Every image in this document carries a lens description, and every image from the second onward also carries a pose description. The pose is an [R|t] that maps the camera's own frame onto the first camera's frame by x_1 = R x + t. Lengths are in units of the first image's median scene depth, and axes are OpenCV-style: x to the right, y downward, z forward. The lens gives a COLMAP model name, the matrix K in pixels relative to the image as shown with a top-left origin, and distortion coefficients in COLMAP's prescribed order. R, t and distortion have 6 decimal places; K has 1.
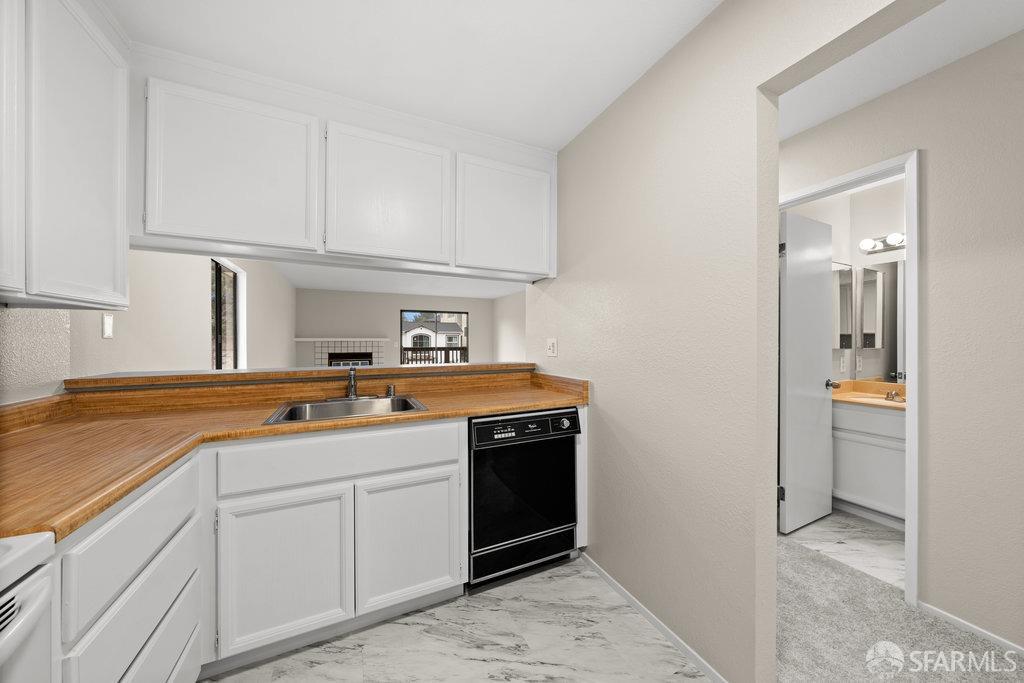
lens RADIAL K [[348.0, 0, 513.8], [0, 348.0, 341.9], [0, 0, 1]] dist [-0.004051, -0.000208]
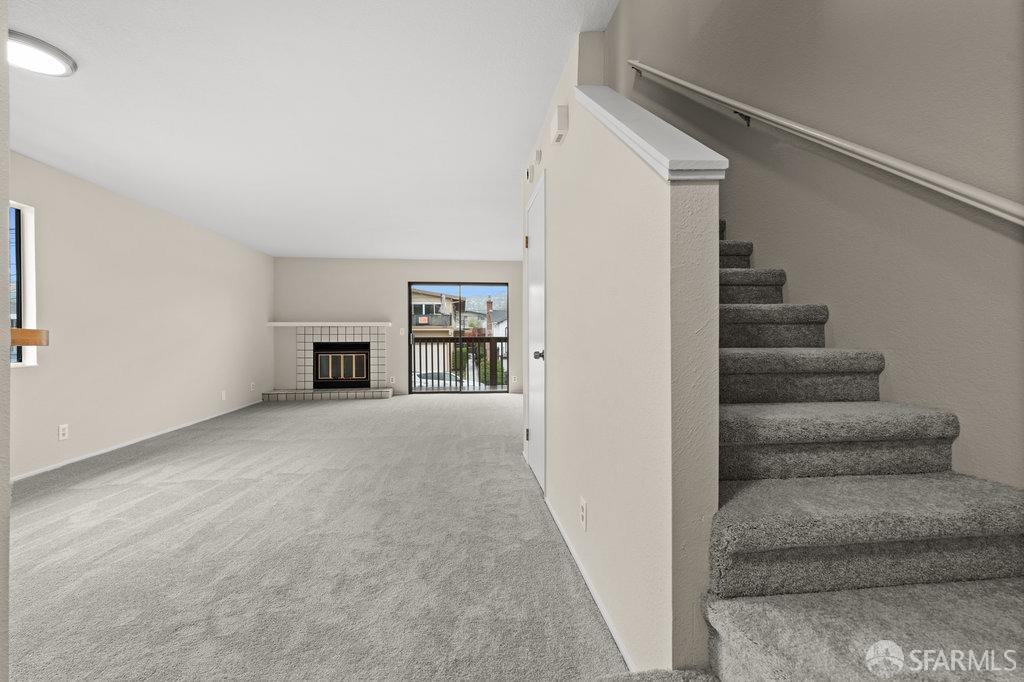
lens RADIAL K [[429.4, 0, 512.0], [0, 429.4, 341.0], [0, 0, 1]] dist [0.001894, 0.000068]
pose [[0.946003, 0.001351, -0.324154, 0.799434], [0.001607, 0.999959, 0.008857, 0.102574], [0.324153, -0.008899, 0.945963, 1.303597]]
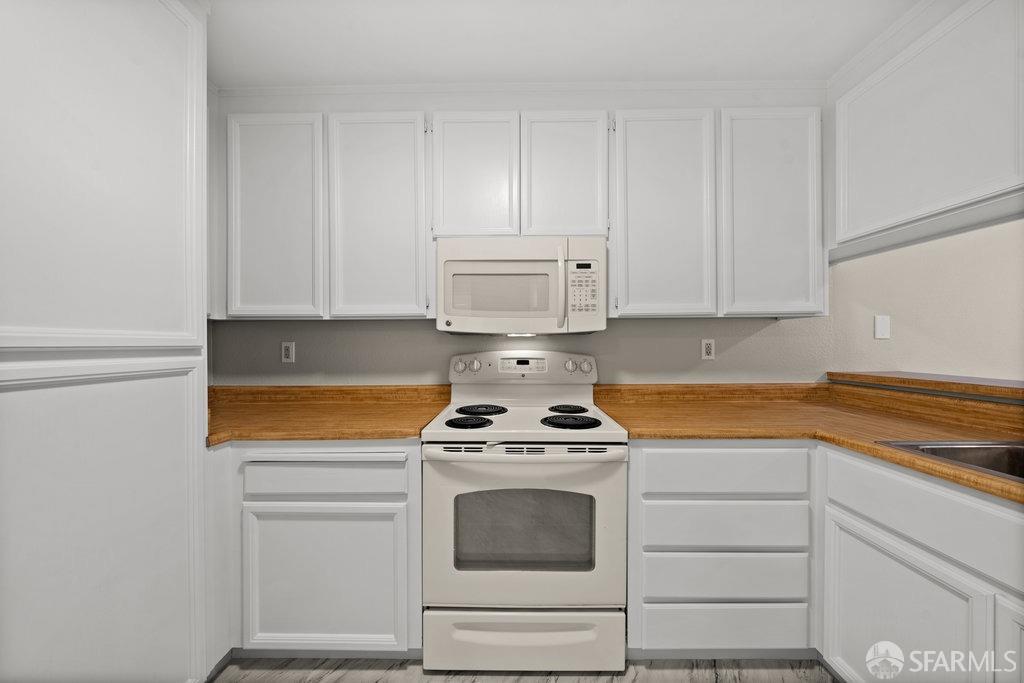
lens RADIAL K [[352.9, 0, 513.0], [0, 352.9, 346.0], [0, 0, 1]] dist [-0.003930, -0.000093]
pose [[-0.433703, 0.012220, -0.900973, 0.325902], [0.003414, 0.999923, 0.011919, -0.004606], [0.901050, 0.002094, -0.433711, 0.451749]]
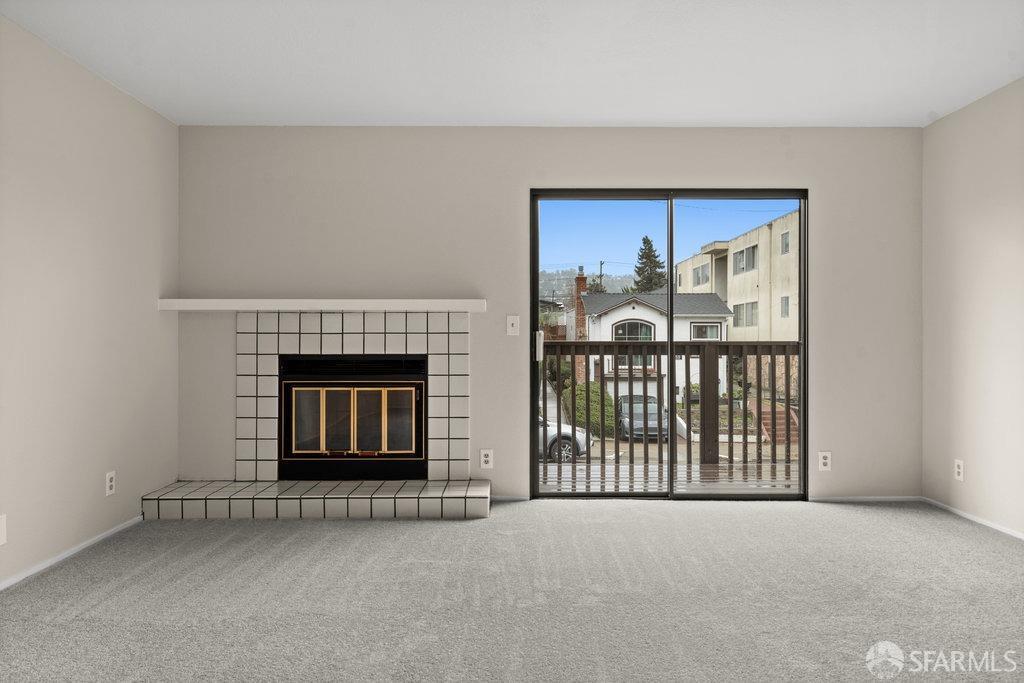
lens RADIAL K [[700.8, 0, 512.0], [0, 700.8, 341.5], [0, 0, 1]] dist [-0.006930, -0.001167]
pose [[0.906152, 0.002662, -0.422945, -0.641404], [-0.002936, 0.999996, 0.000003, 0.100521], [0.422943, 0.001239, 0.906155, 2.785861]]
